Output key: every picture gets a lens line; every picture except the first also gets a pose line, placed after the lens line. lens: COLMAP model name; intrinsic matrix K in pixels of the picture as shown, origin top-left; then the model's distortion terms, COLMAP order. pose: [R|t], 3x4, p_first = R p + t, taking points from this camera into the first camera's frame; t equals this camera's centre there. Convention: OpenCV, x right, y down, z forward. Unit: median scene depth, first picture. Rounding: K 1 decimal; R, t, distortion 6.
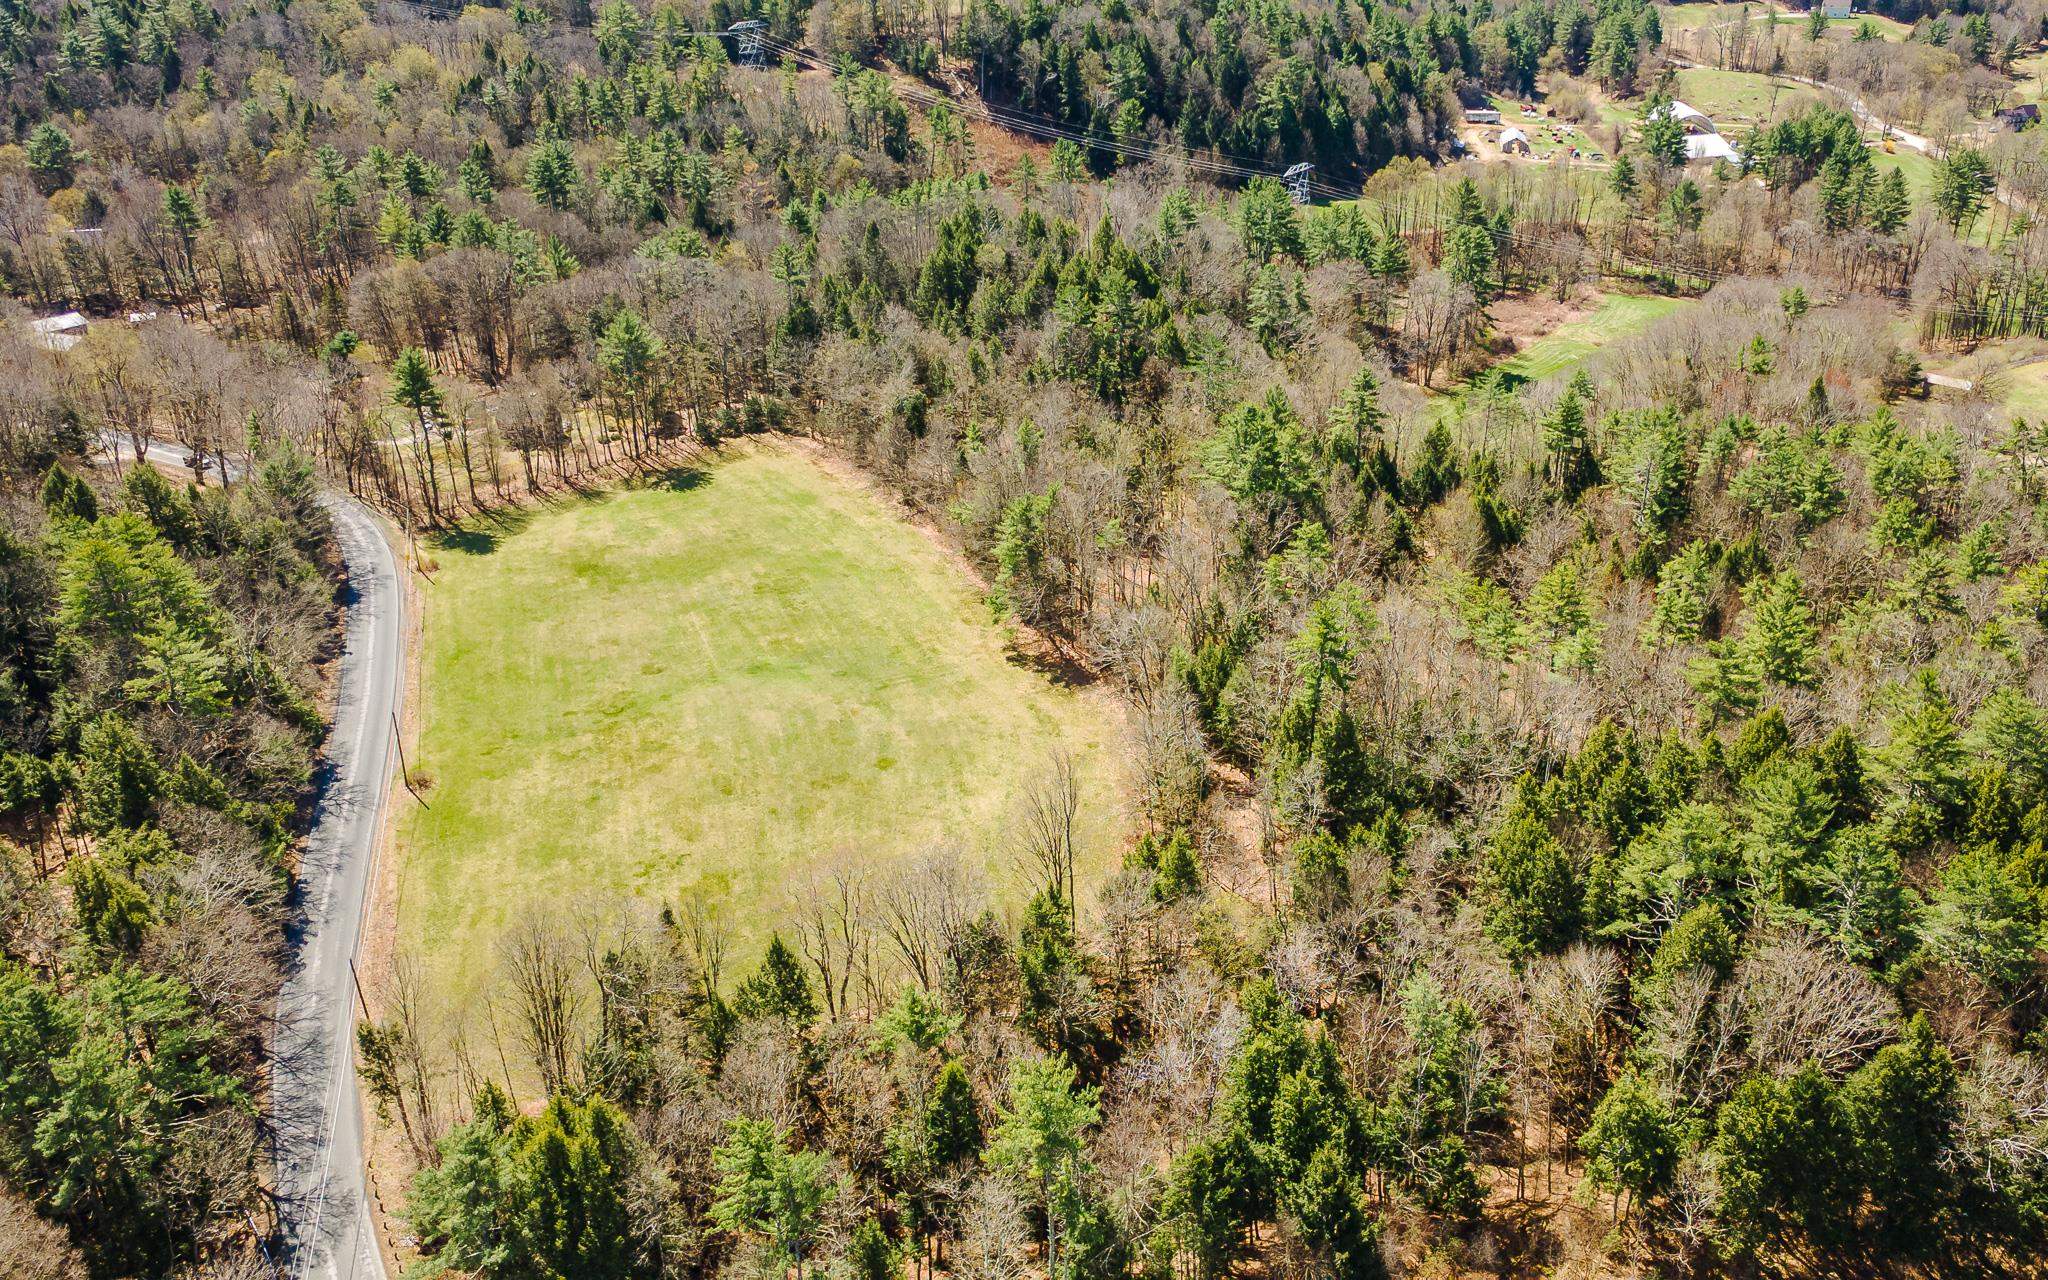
lens RADIAL K [[1208.0, 0, 1024.0], [0, 1208.0, 640.0], [0, 0, 1]] dist [0.032253, -0.000111]
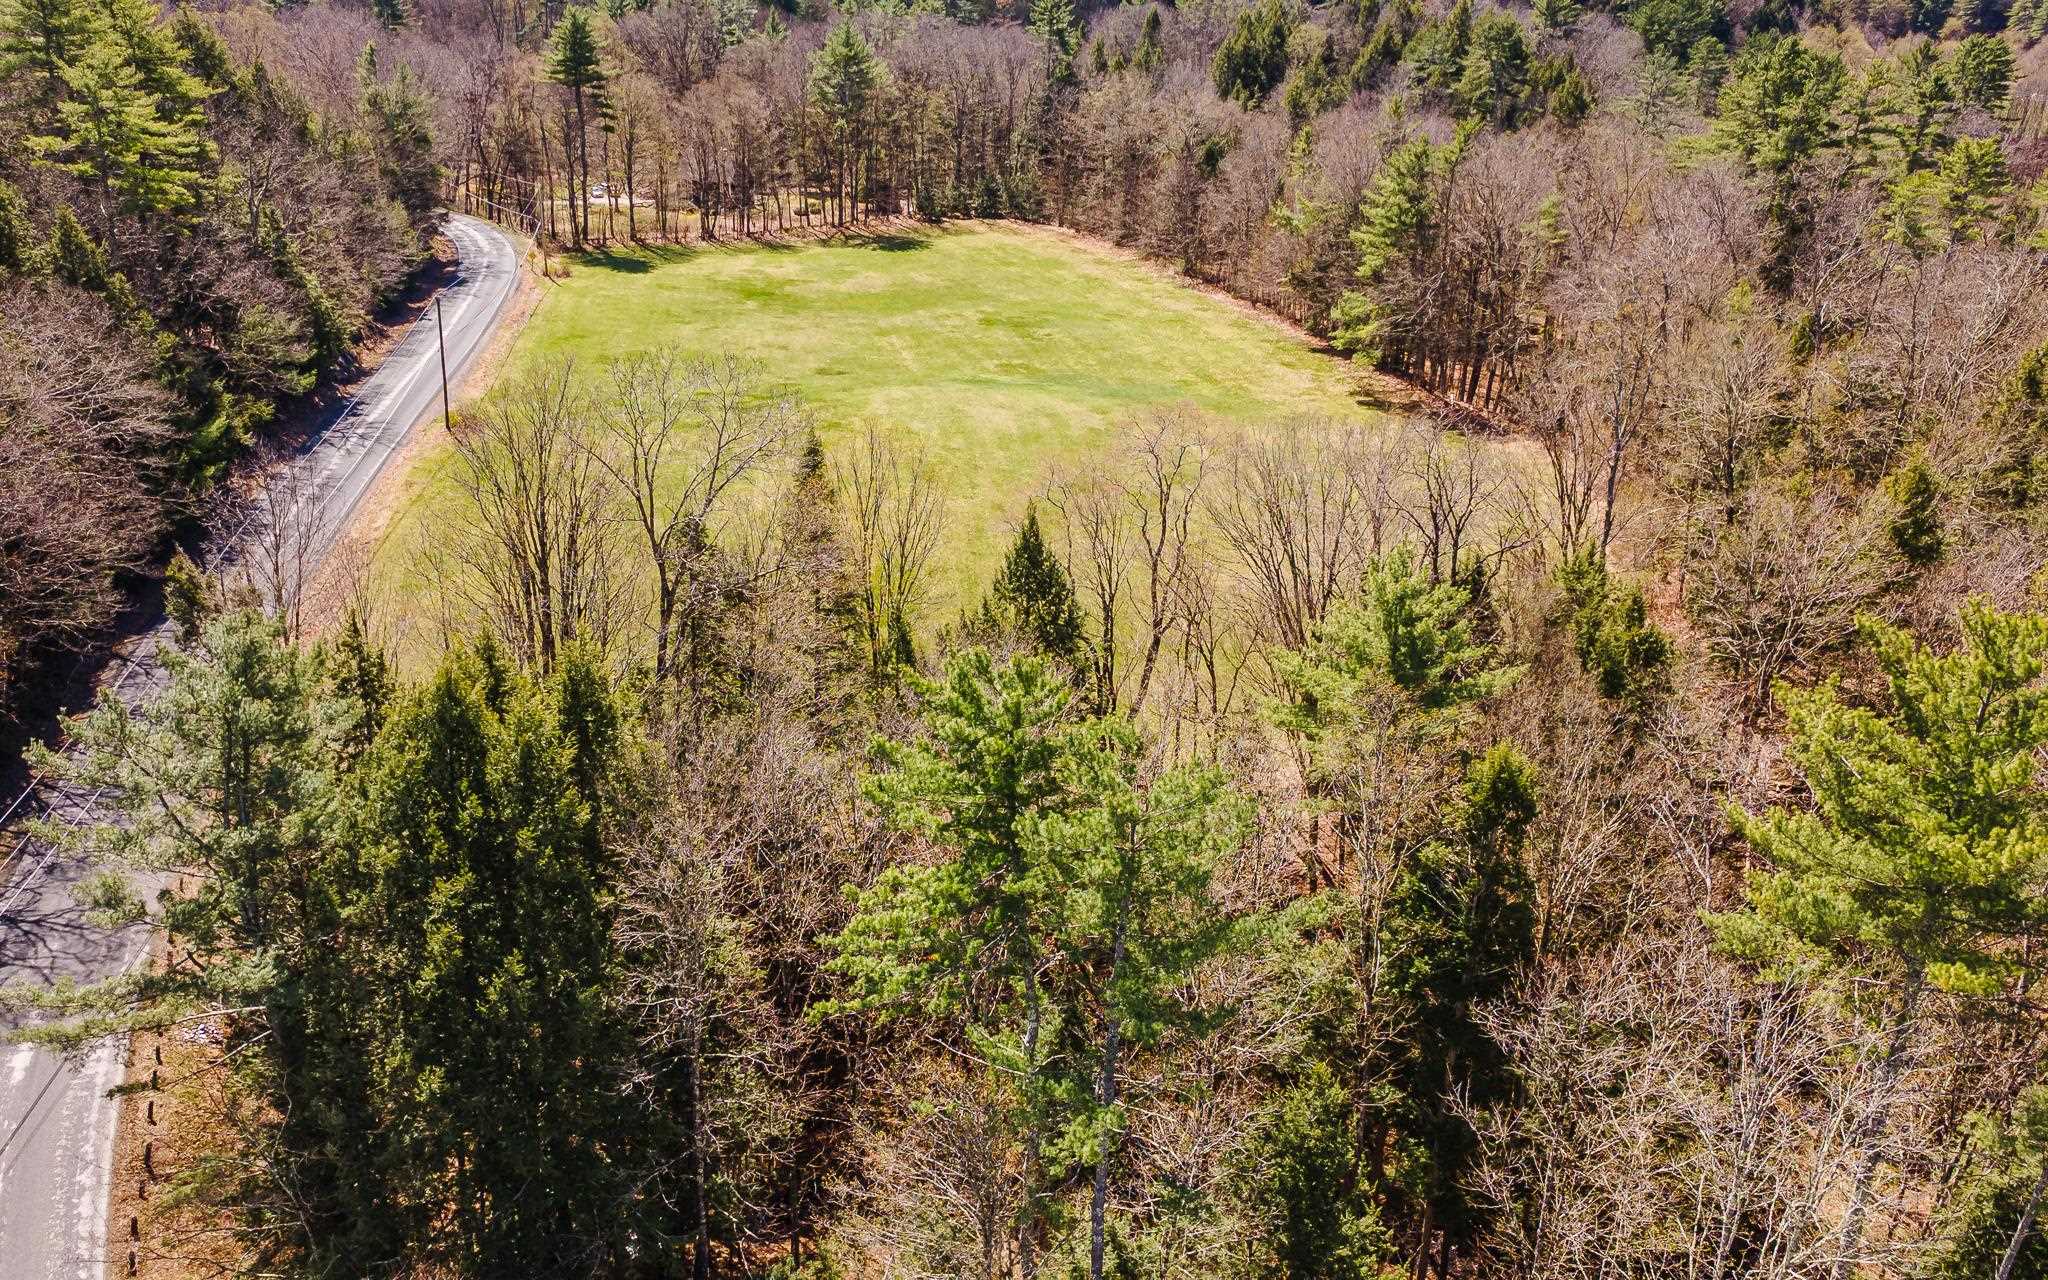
lens RADIAL K [[1208.0, 0, 1024.0], [0, 1208.0, 640.0], [0, 0, 1]] dist [0.032253, -0.000111]
pose [[0.985886, 0.093157, -0.139108, -0.076105], [-0.105316, 0.990989, -0.082756, 0.184256], [0.130145, 0.096238, 0.986813, 0.299930]]
